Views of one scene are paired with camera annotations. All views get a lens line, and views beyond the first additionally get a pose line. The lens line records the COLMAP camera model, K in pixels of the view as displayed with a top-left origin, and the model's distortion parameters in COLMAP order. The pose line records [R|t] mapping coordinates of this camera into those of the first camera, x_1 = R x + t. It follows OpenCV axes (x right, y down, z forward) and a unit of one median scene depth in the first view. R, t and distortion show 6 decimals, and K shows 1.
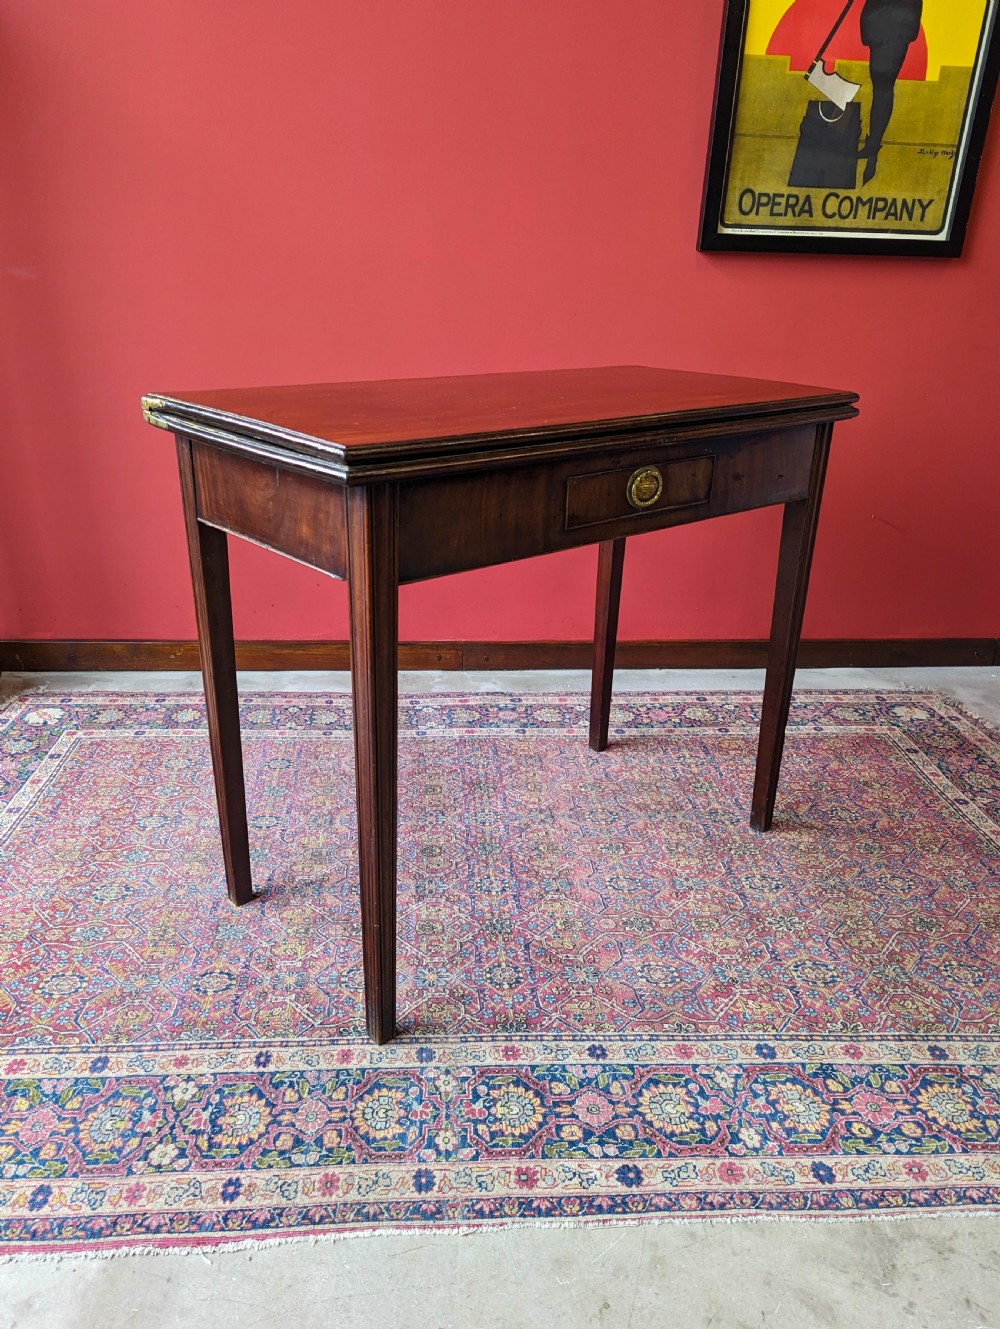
lens RADIAL K [[959.1, 0, 497.1], [0, 959.1, 676.6], [0, 0, 1]] dist [0.081864, -0.076626]
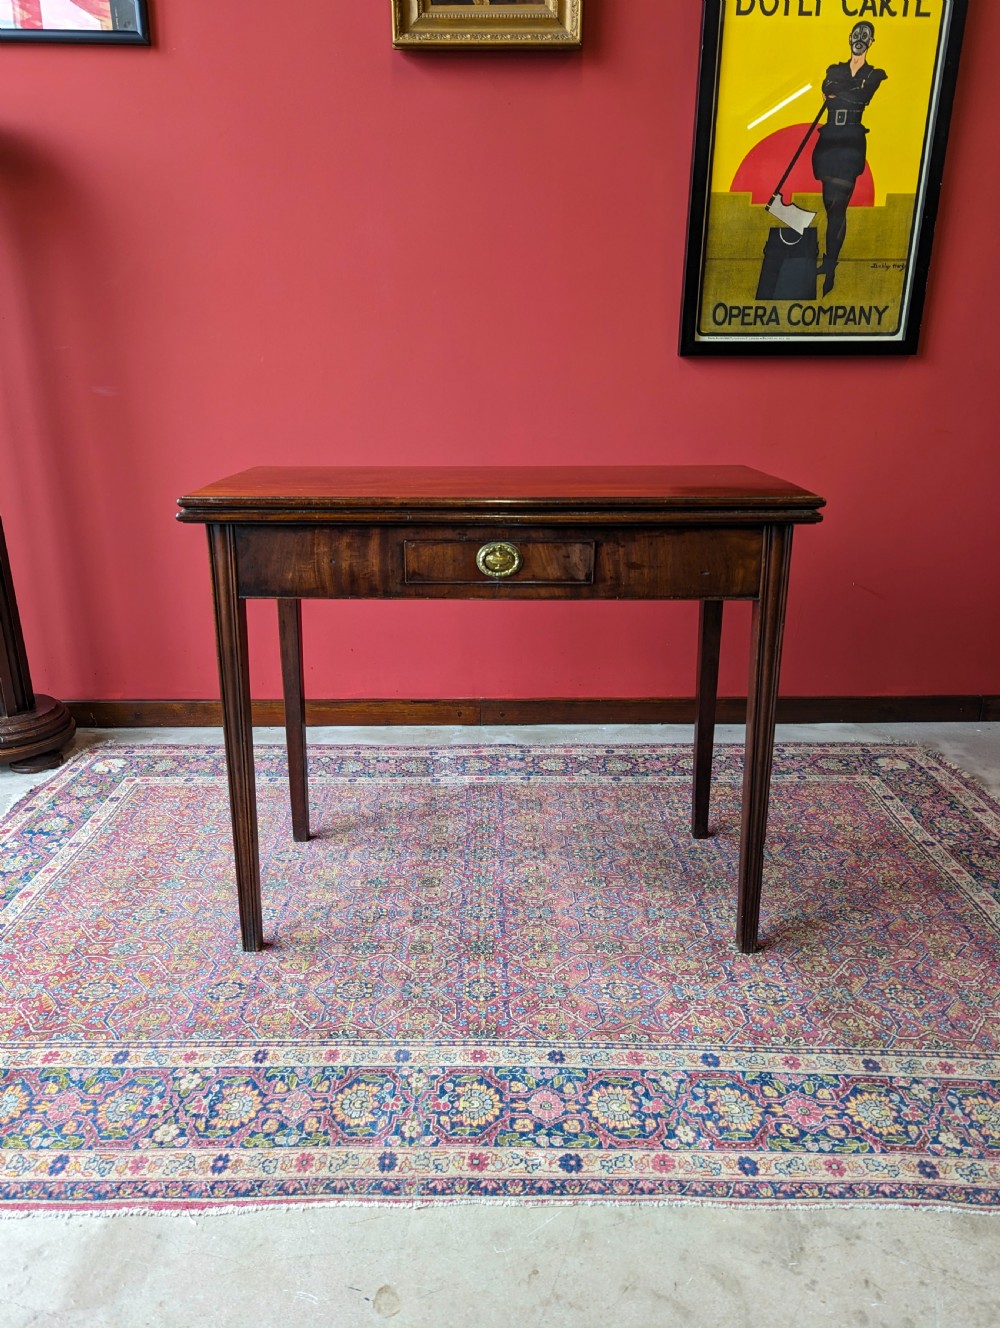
lens RADIAL K [[909.6, 0, 499.7], [0, 909.6, 662.4], [0, 0, 1]] dist [0.083748, -0.078318]
pose [[0.997723, -0.007848, -0.066982, 0.119861], [0.001844, 0.996009, -0.089236, 0.031635], [0.067415, 0.088909, 0.993756, -0.103467]]
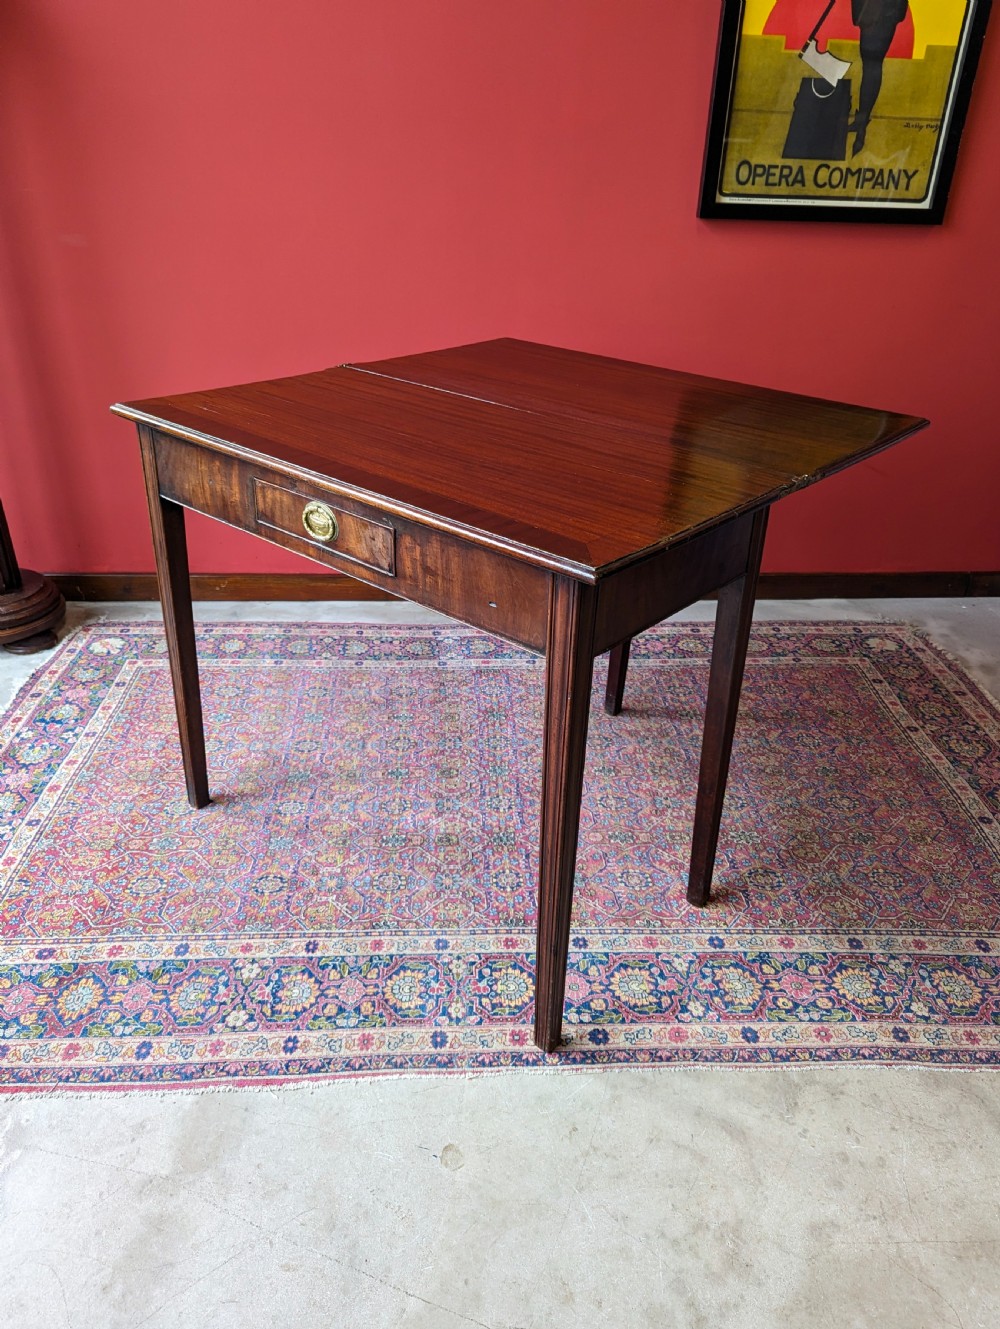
lens RADIAL K [[960.7, 0, 523.1], [0, 960.7, 654.9], [0, 0, 1]] dist [0.061044, -0.049027]
pose [[0.999983, 0.005070, -0.002977, 0.034046], [-0.004771, 0.995657, 0.092975, -0.100492], [0.003435, -0.092959, 0.995664, -0.210236]]
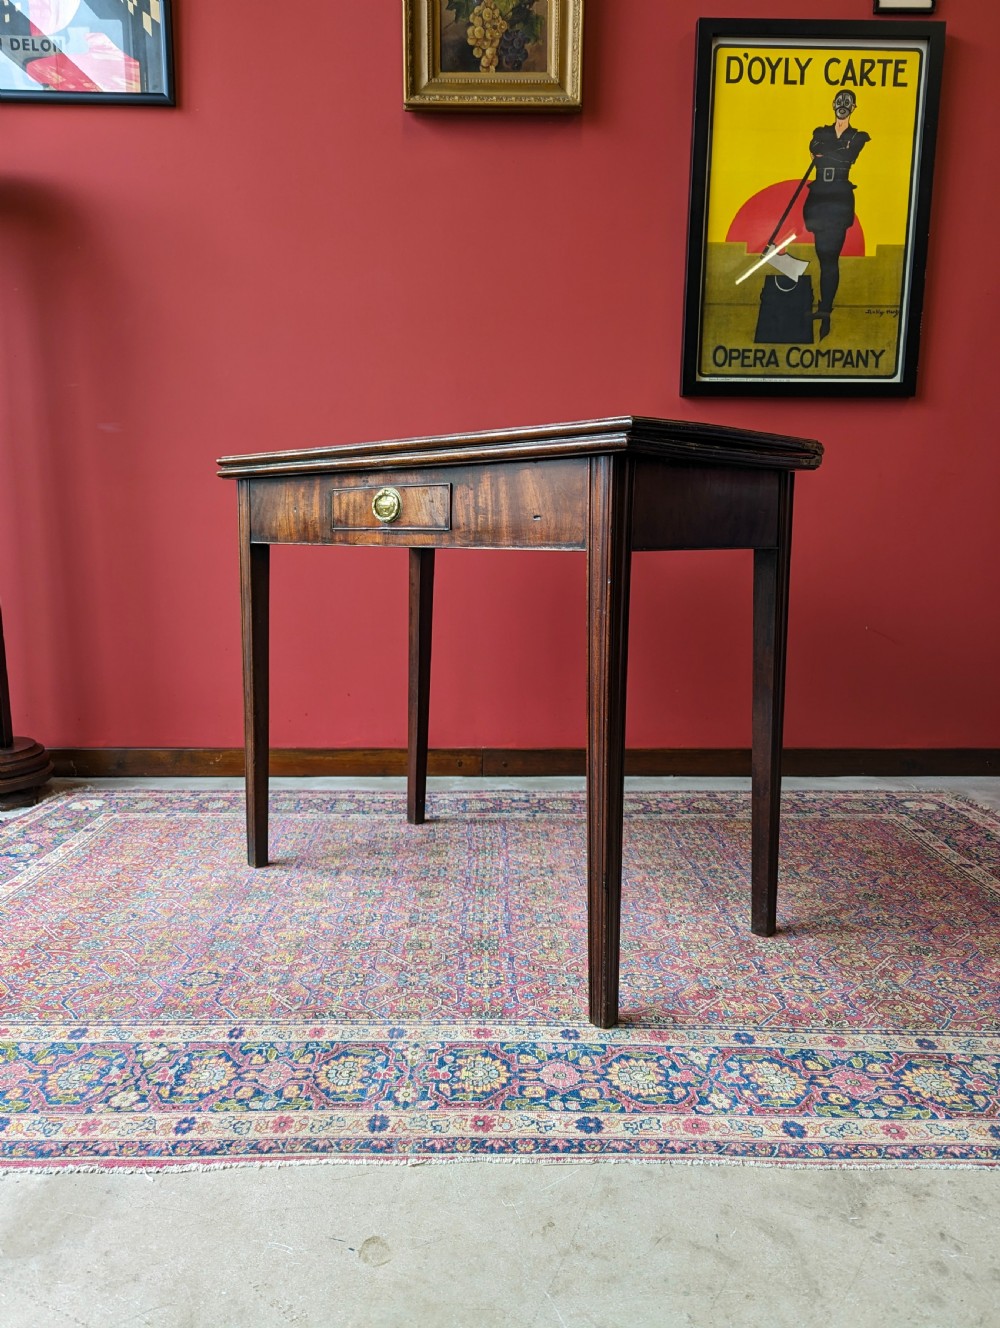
lens RADIAL K [[931.0, 0, 502.3], [0, 931.0, 671.9], [0, 0, 1]] dist [0.081017, -0.080152]
pose [[0.997989, -0.016085, -0.061309, 0.105080], [0.000430, 0.968962, -0.247210, 0.282690], [0.063383, 0.246687, 0.967020, -0.024484]]
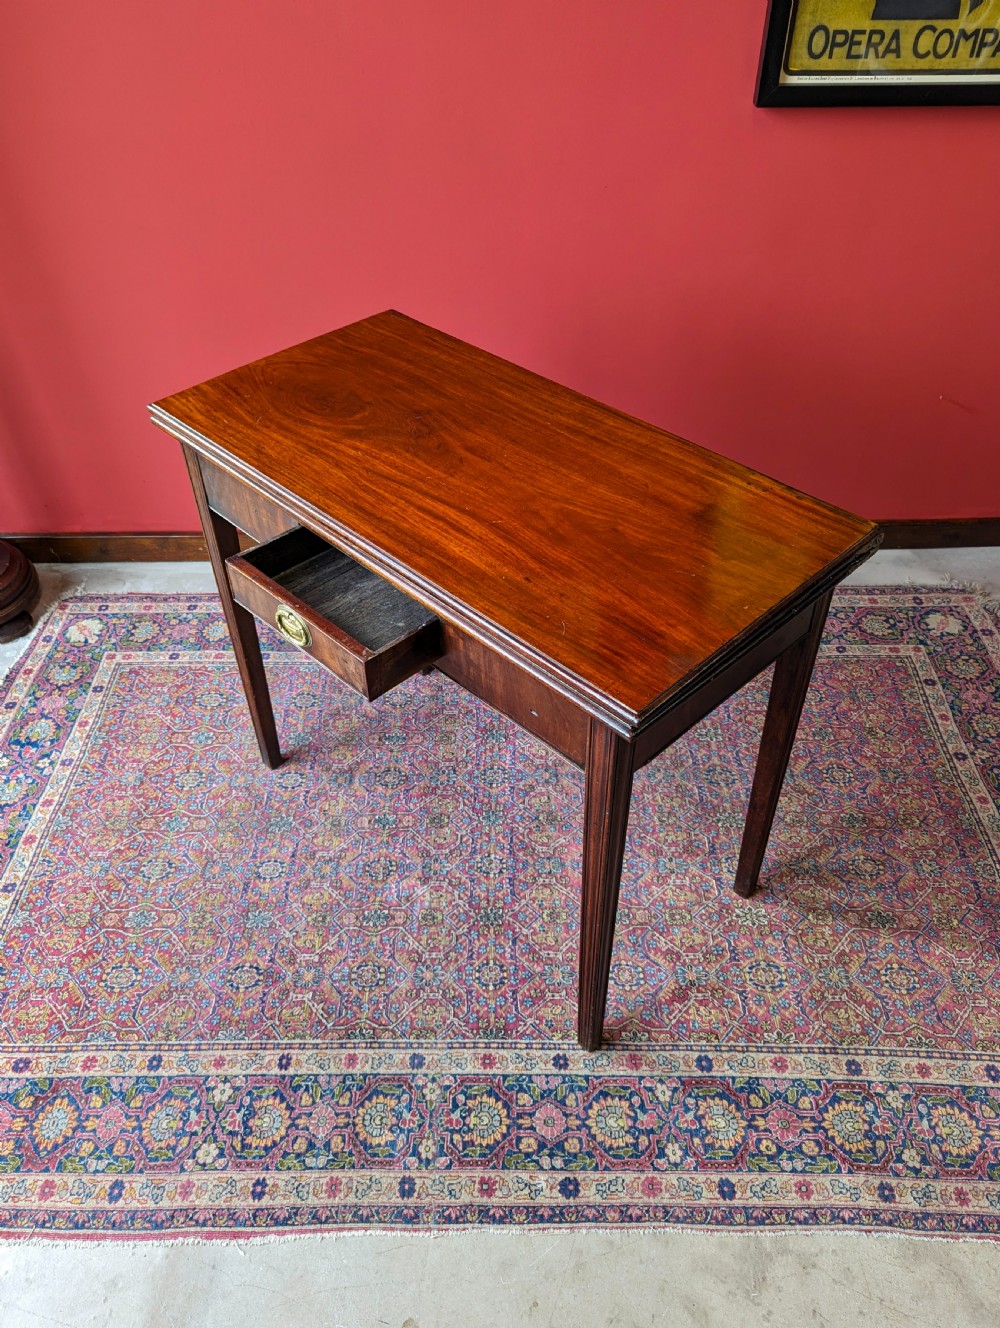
lens RADIAL K [[987.6, 0, 517.3], [0, 987.6, 694.3], [0, 0, 1]] dist [0.066025, -0.056642]
pose [[0.997418, 0.019449, -0.069138, 0.133985], [0.006789, 0.932791, 0.360353, -0.506714], [0.071500, -0.359892, 0.930250, 0.019805]]
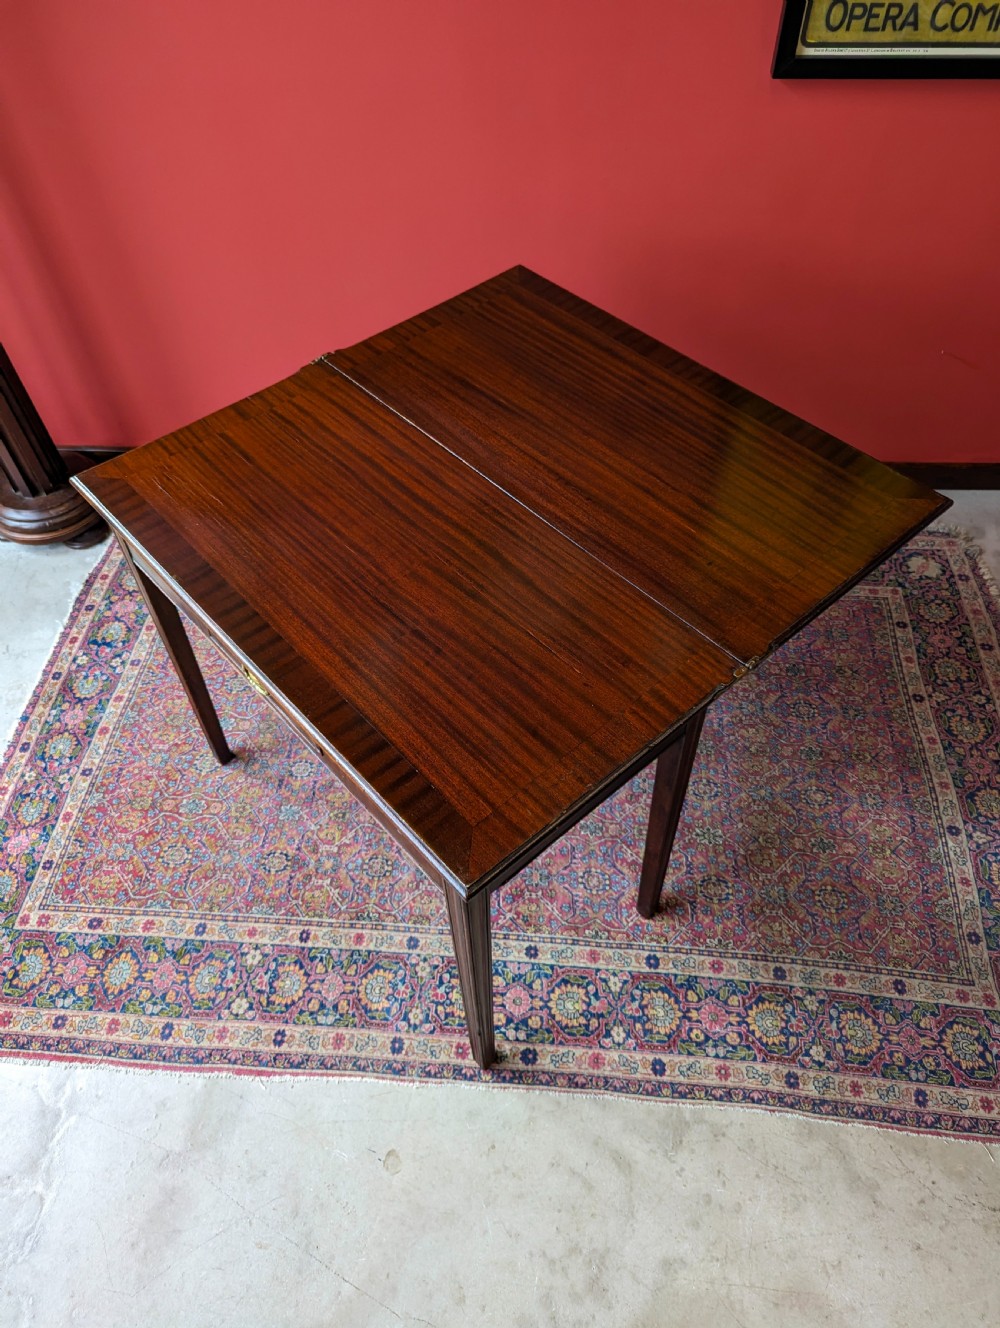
lens RADIAL K [[911.0, 0, 508.8], [0, 911.0, 662.9], [0, 0, 1]] dist [0.049087, -0.033421]
pose [[0.988963, 0.078590, -0.125605, 0.218670], [-0.009443, 0.879441, 0.475914, -0.667015], [0.147864, -0.469475, 0.870477, 0.023318]]
